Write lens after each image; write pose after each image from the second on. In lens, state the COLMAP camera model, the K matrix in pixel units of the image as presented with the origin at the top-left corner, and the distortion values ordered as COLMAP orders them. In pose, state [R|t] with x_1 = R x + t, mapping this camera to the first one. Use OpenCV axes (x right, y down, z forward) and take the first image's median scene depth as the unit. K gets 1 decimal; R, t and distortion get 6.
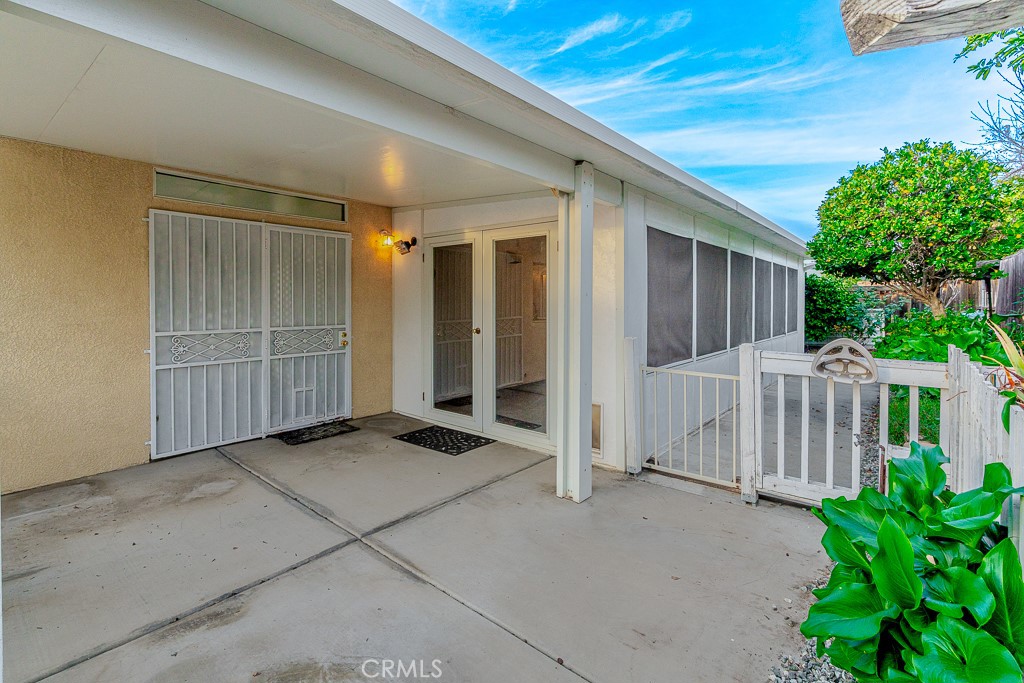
lens RADIAL K [[470.8, 0, 521.2], [0, 470.8, 304.3], [0, 0, 1]] dist [-0.004955, 0.000012]
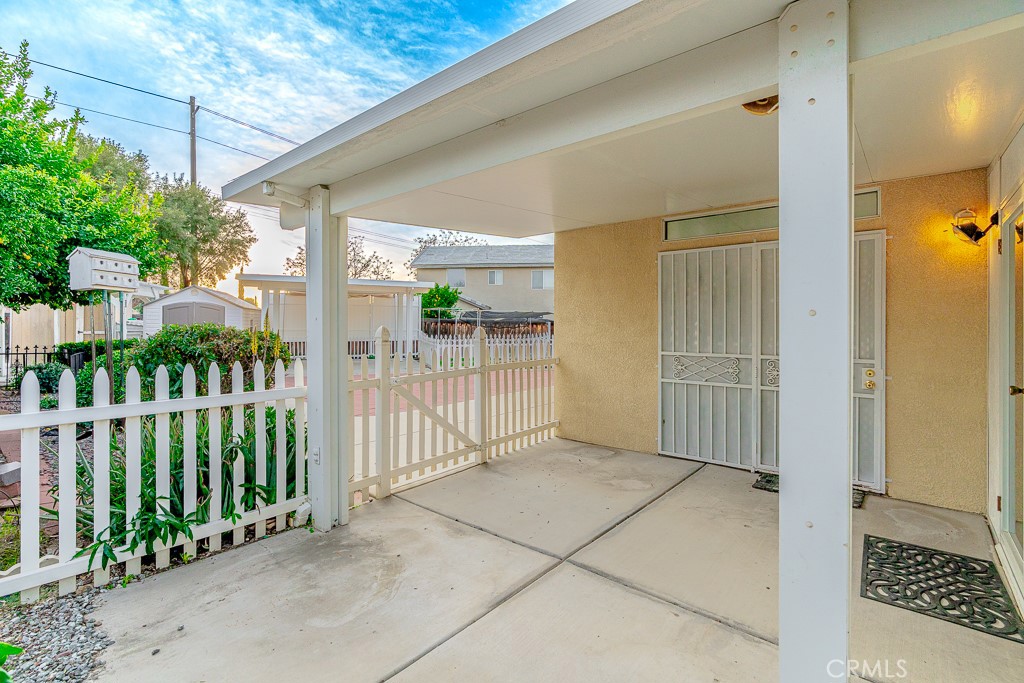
lens RADIAL K [[470.8, 0, 510.3], [0, 470.8, 326.3], [0, 0, 1]] dist [-0.004955, 0.000012]
pose [[-0.012276, 0.003198, -0.999920, 0.541515], [-0.006426, 0.999974, 0.003277, -0.009371], [0.999904, 0.006466, -0.012255, 0.714580]]
